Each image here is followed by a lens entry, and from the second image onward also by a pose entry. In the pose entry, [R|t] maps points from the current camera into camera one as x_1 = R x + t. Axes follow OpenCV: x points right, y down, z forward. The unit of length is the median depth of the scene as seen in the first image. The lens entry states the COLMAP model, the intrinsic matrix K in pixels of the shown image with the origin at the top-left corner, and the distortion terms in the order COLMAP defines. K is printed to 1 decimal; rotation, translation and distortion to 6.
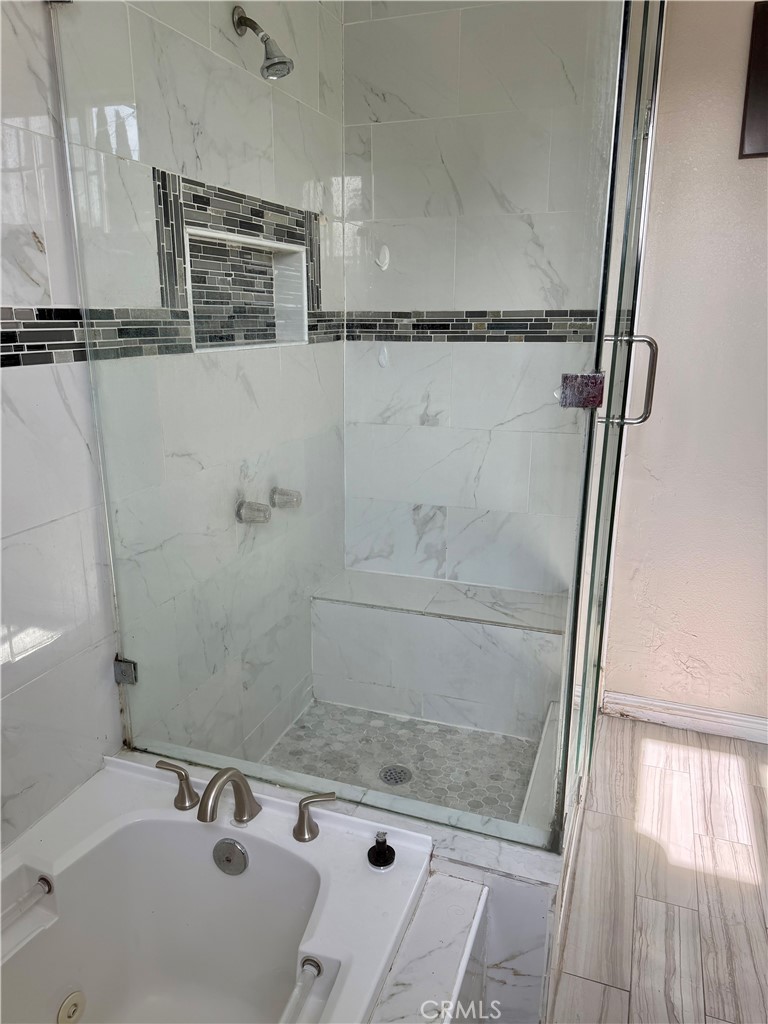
lens RADIAL K [[716.7, 0, 383.6], [0, 716.7, 519.0], [0, 0, 1]] dist [0.037146, -0.059359]
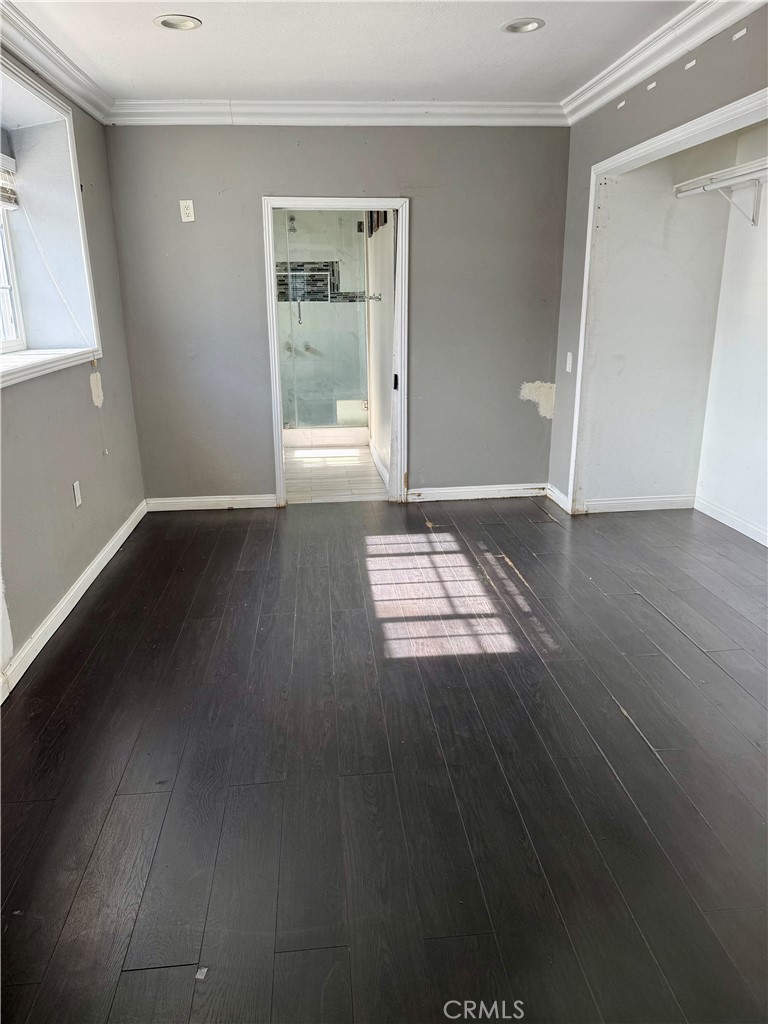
lens RADIAL K [[716.7, 0, 381.8], [0, 716.7, 544.7], [0, 0, 1]] dist [0.037146, -0.059359]
pose [[0.439976, 0.297506, -0.847296, 3.752210], [-0.239259, 0.948258, 0.208716, 0.064334], [0.865550, 0.110893, 0.488392, -0.299343]]
